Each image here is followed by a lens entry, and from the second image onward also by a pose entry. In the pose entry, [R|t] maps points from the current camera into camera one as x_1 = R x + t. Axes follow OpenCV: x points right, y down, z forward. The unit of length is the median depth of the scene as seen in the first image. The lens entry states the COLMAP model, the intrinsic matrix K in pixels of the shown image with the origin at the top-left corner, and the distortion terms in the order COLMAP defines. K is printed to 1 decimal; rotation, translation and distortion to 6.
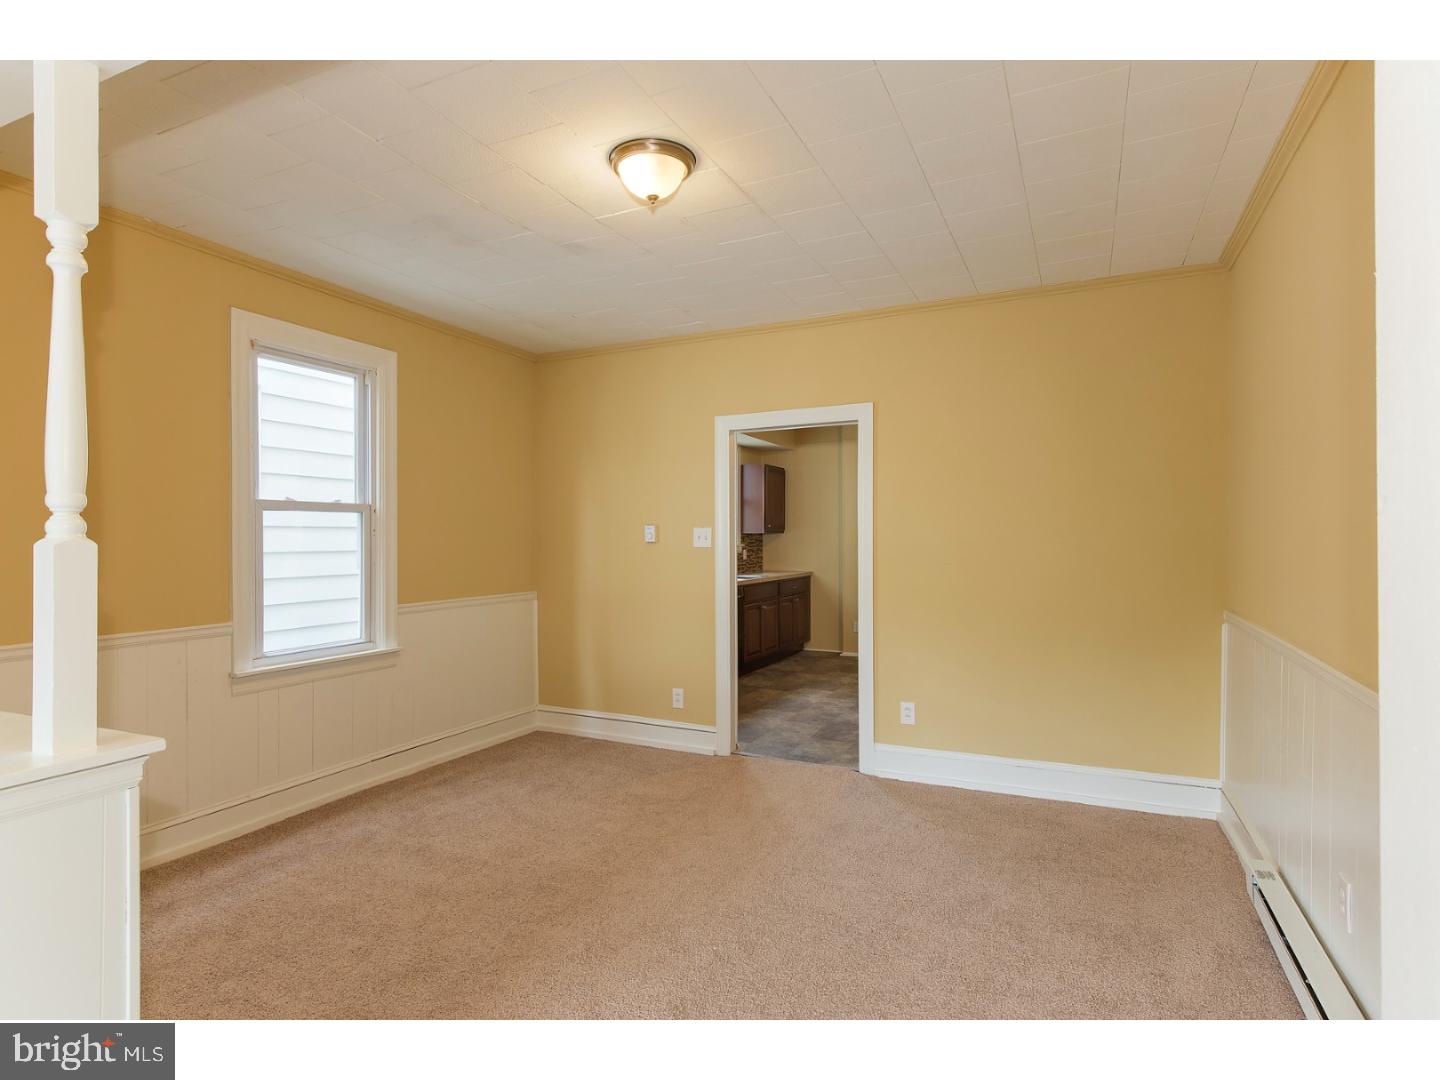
lens RADIAL K [[770.0, 0, 720.0], [0, 770.0, 540.0], [0, 0, 1]] dist [-0.000431, -0.000029]
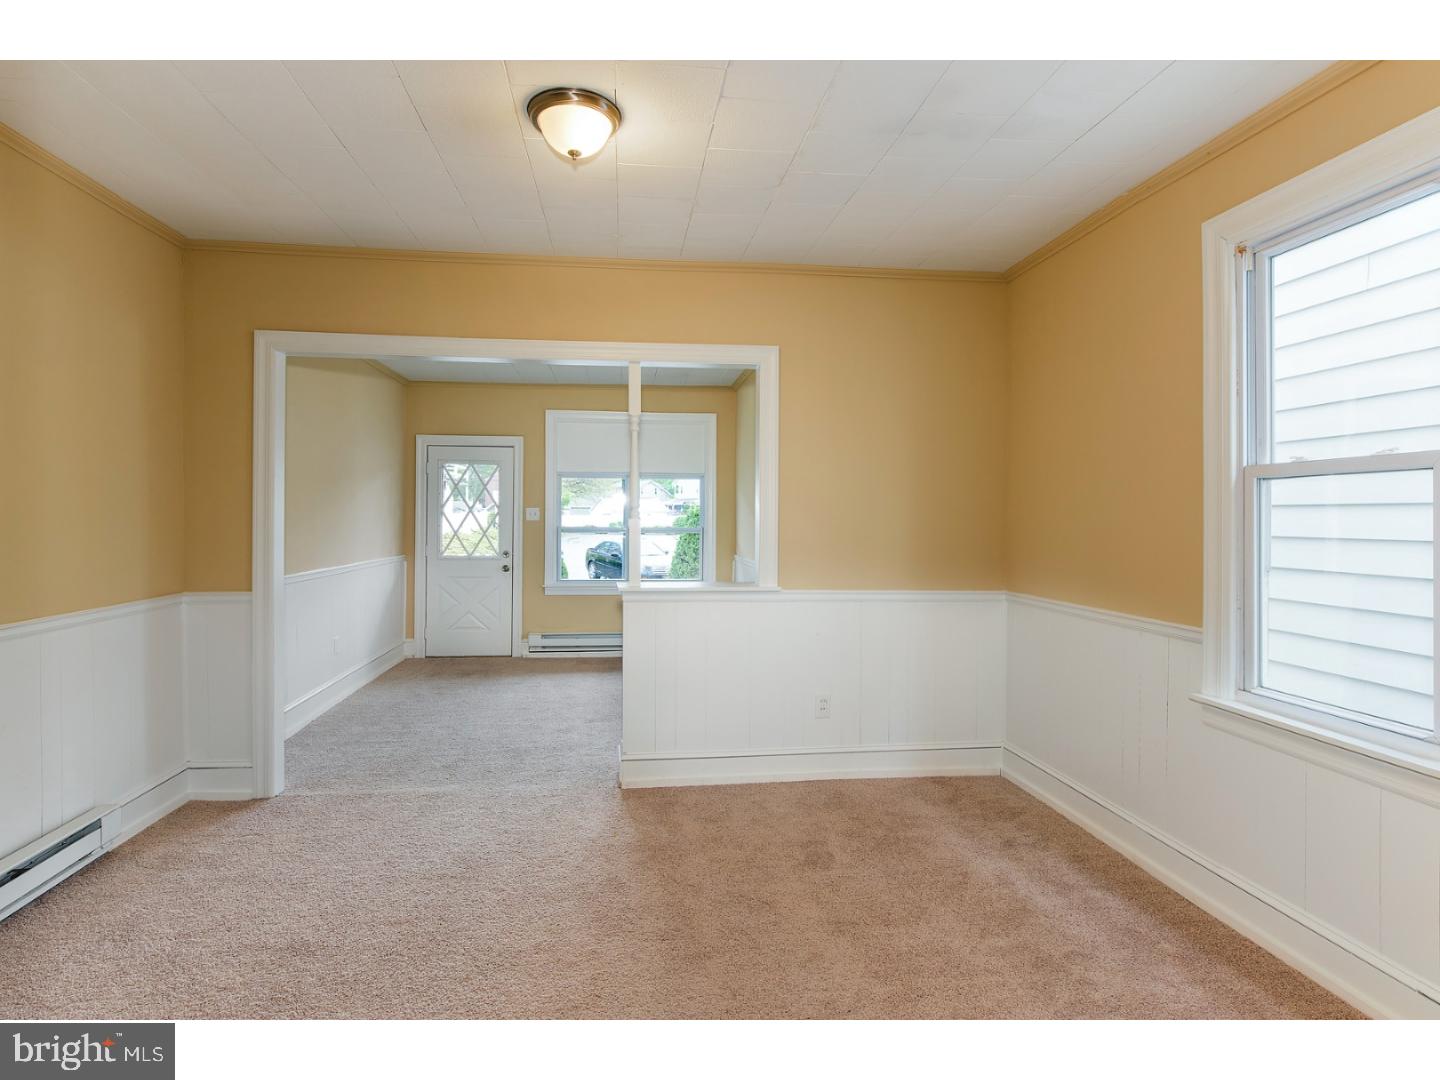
lens RADIAL K [[749.6, 0, 719.4], [0, 749.6, 517.2], [0, 0, 1]] dist [-0.004160, -0.000399]
pose [[-0.839185, 0.004245, -0.543830, 0.173419], [0.000173, 0.999972, 0.007537, -0.009942], [0.543846, 0.006231, -0.839162, 1.256743]]
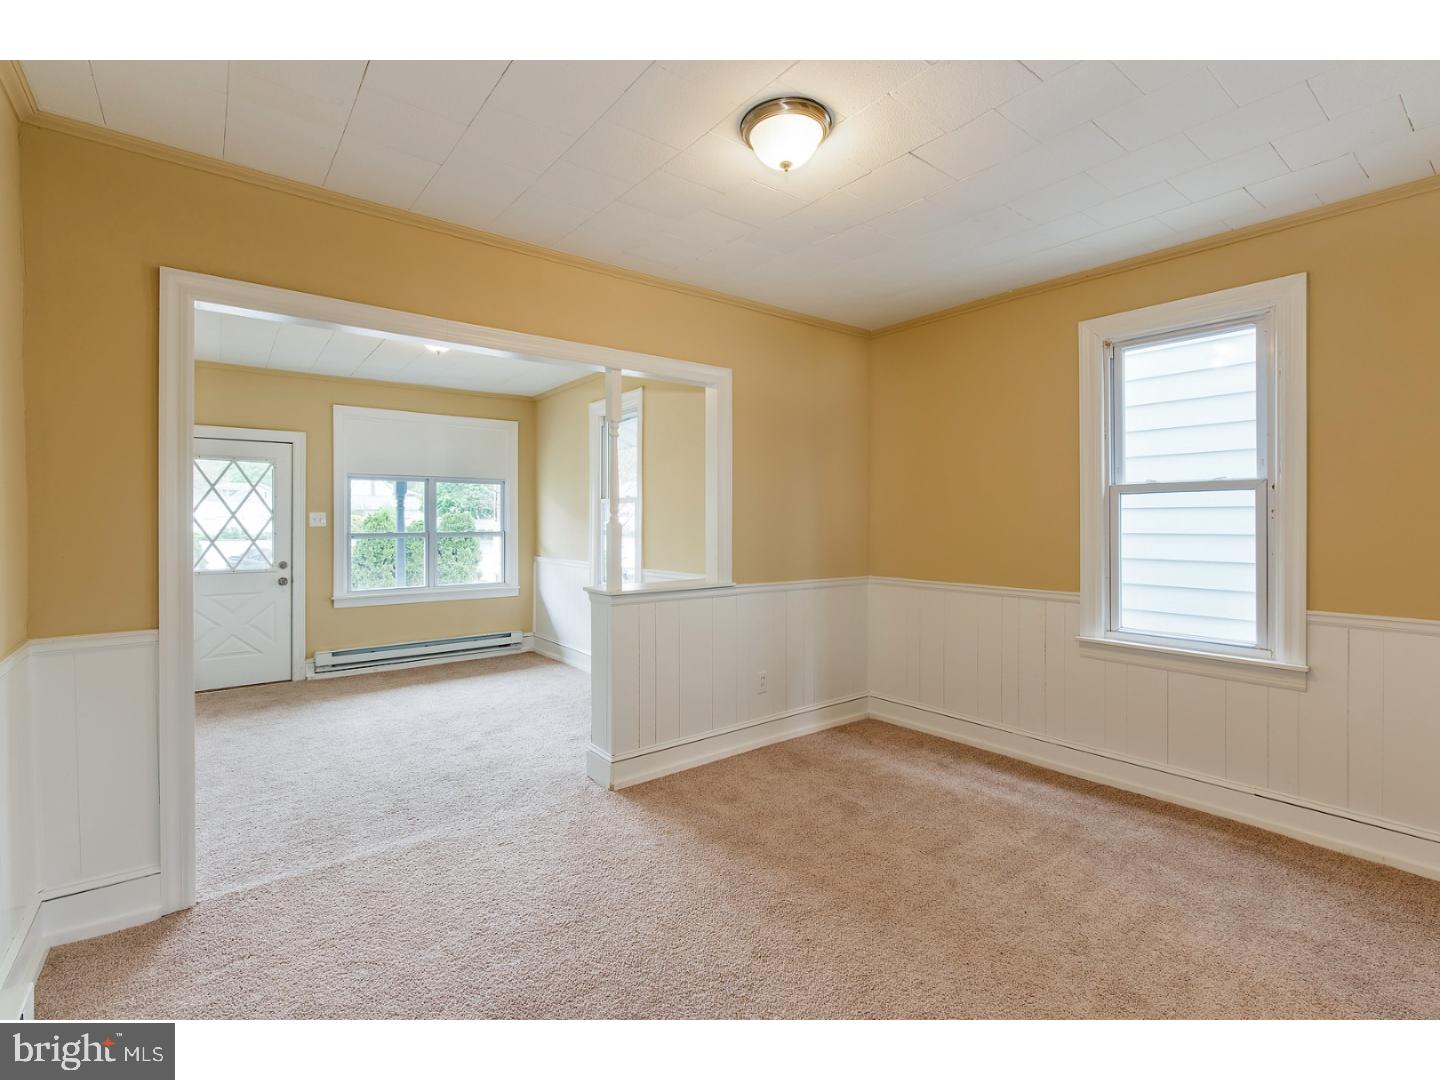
lens RADIAL K [[641.1, 0, 718.7], [0, 641.1, 520.1], [0, 0, 1]] dist [-0.000343, 0.000545]
pose [[-0.447251, 0.008590, -0.894367, 0.440721], [0.003059, 0.999963, 0.008075, -0.011109], [0.894403, 0.000876, -0.447260, 0.870337]]
